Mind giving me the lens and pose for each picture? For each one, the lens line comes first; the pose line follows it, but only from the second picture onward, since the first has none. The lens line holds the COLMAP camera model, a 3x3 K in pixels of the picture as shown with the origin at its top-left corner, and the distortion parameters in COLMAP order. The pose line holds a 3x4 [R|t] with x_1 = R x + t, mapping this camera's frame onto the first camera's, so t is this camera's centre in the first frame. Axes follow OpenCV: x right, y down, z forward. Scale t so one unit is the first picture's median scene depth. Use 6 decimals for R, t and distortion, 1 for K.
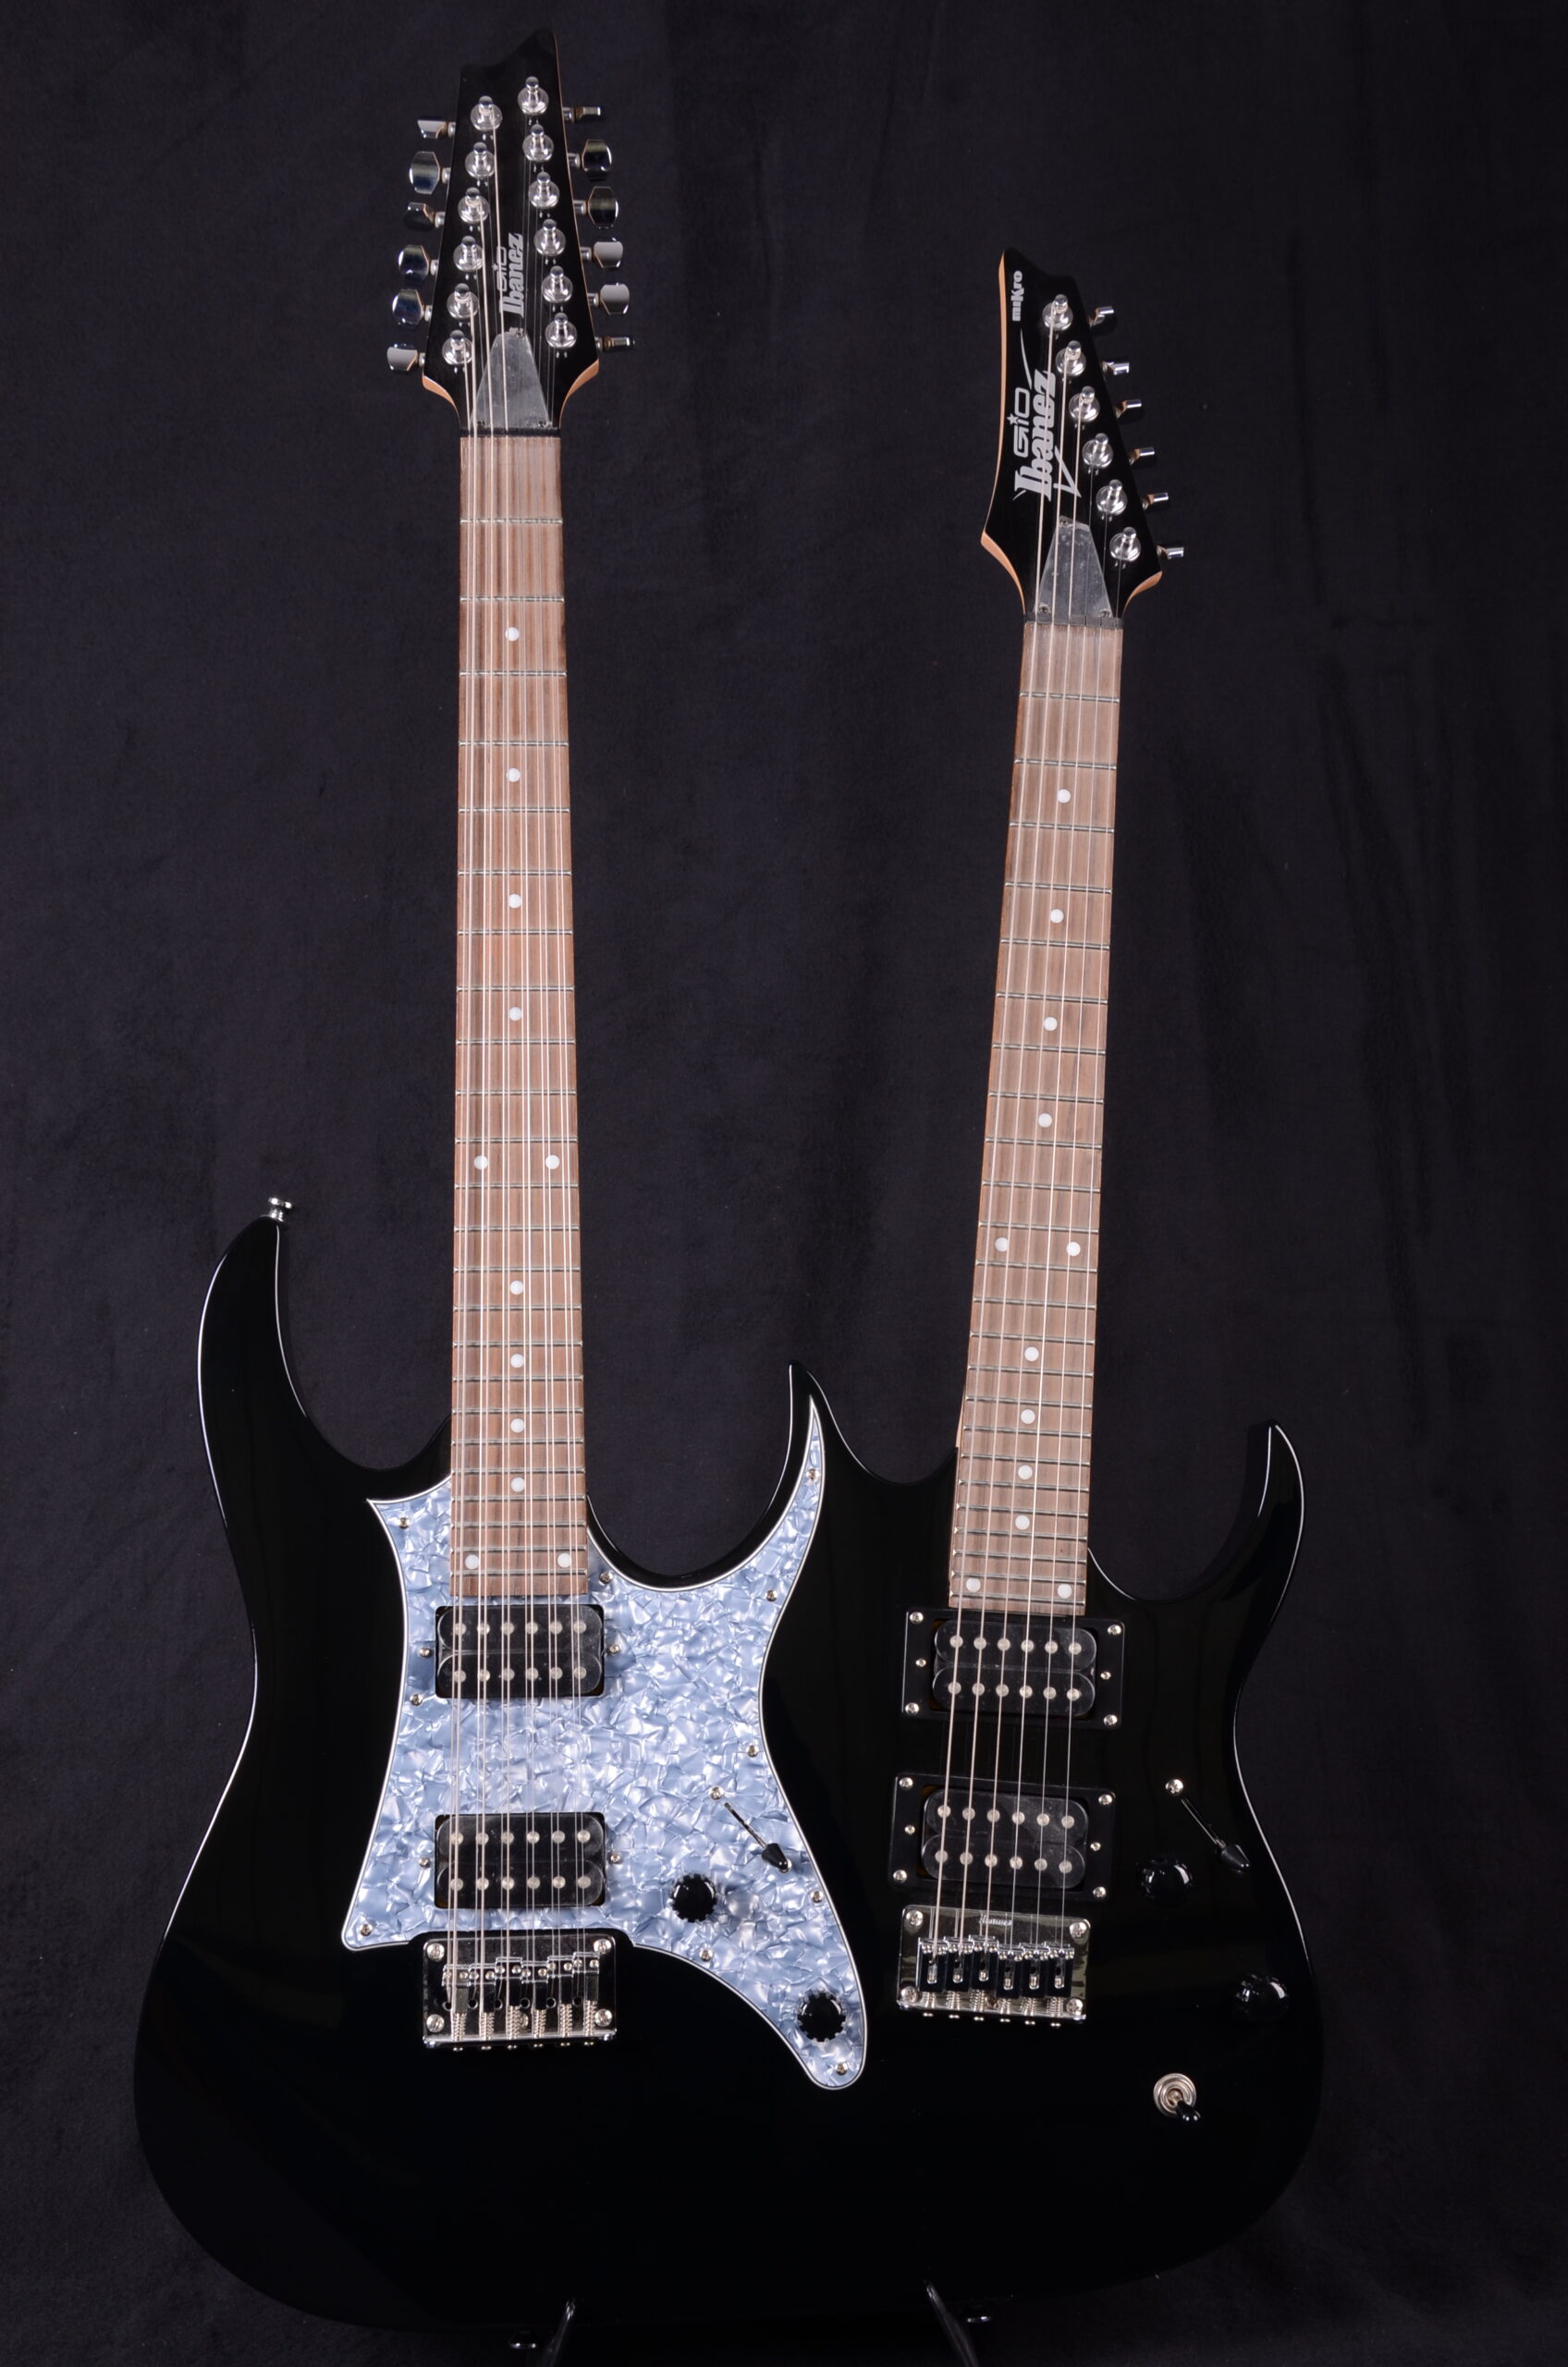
lens RADIAL K [[3352.9, 0, 796.4], [0, 3352.9, 1227.1], [0, 0, 1]] dist [0.144425, 0.000000]
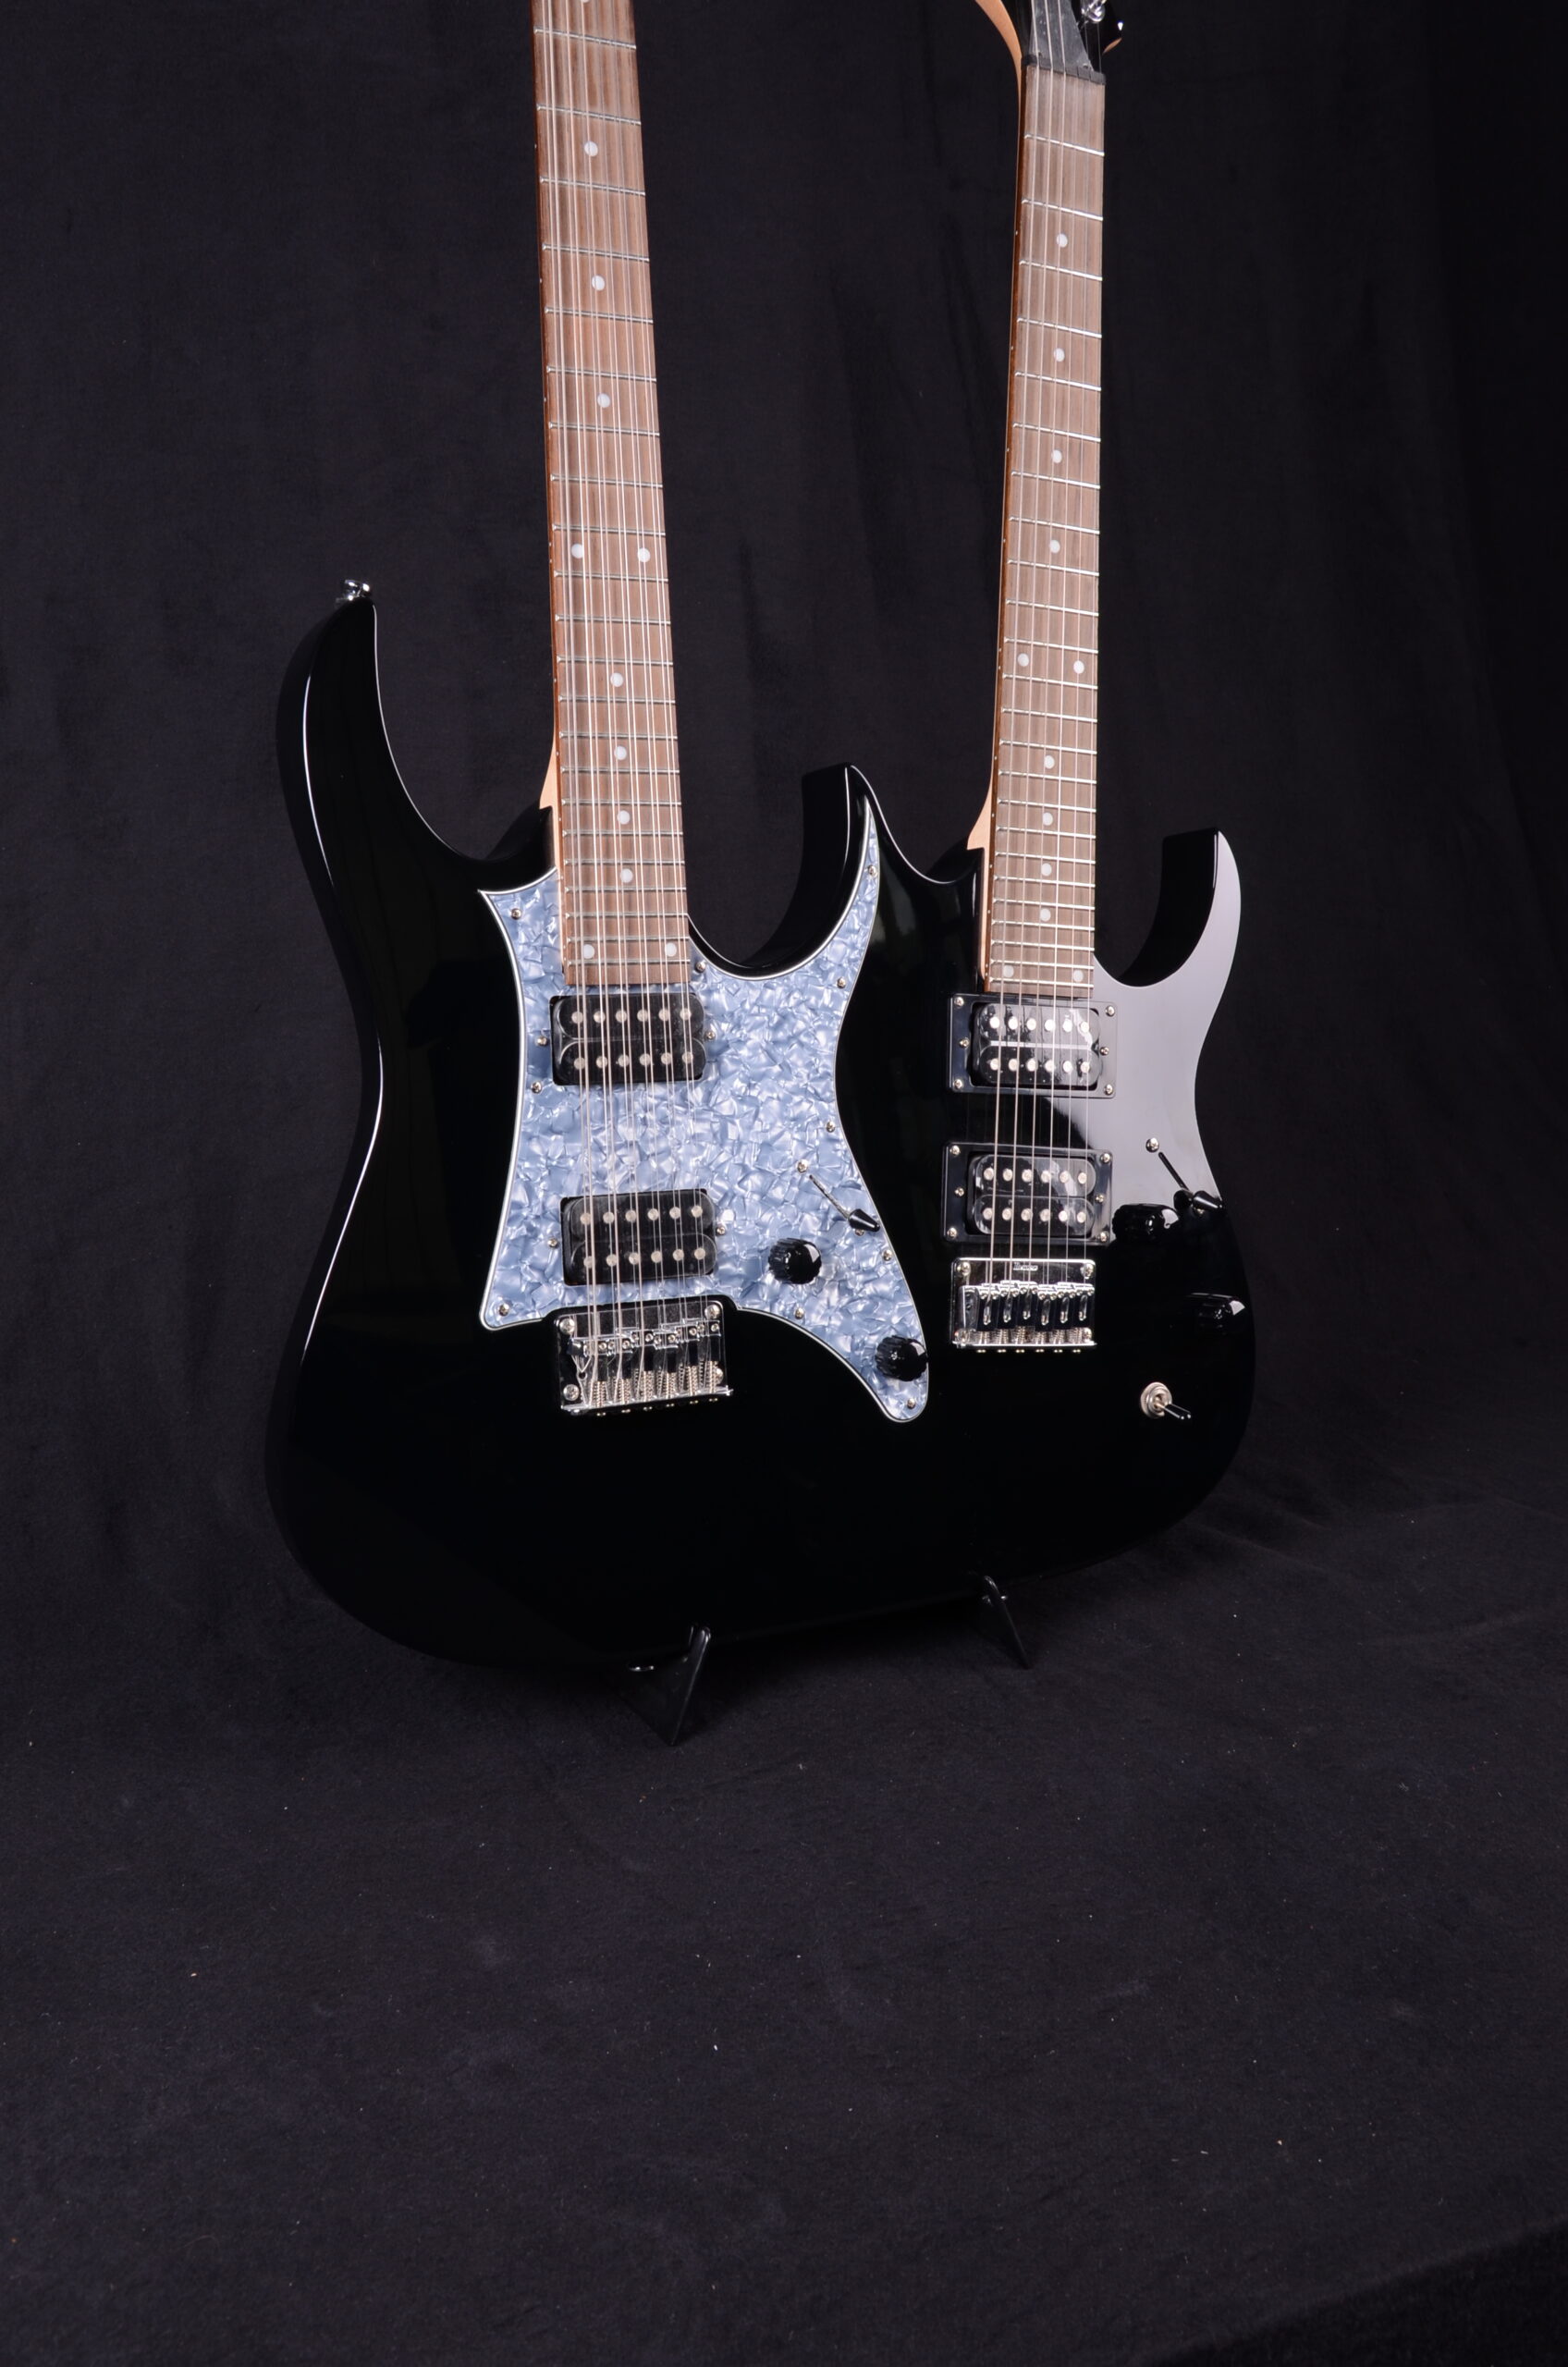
lens RADIAL K [[2343.8, 0, 780.0], [0, 2343.8, 1201.6], [0, 0, 1]] dist [-0.009745, 0.000000]
pose [[0.916457, -0.048386, 0.397197, -0.324546], [-0.014359, 0.988045, 0.153494, 0.063998], [-0.399876, -0.146374, 0.904806, 0.322750]]
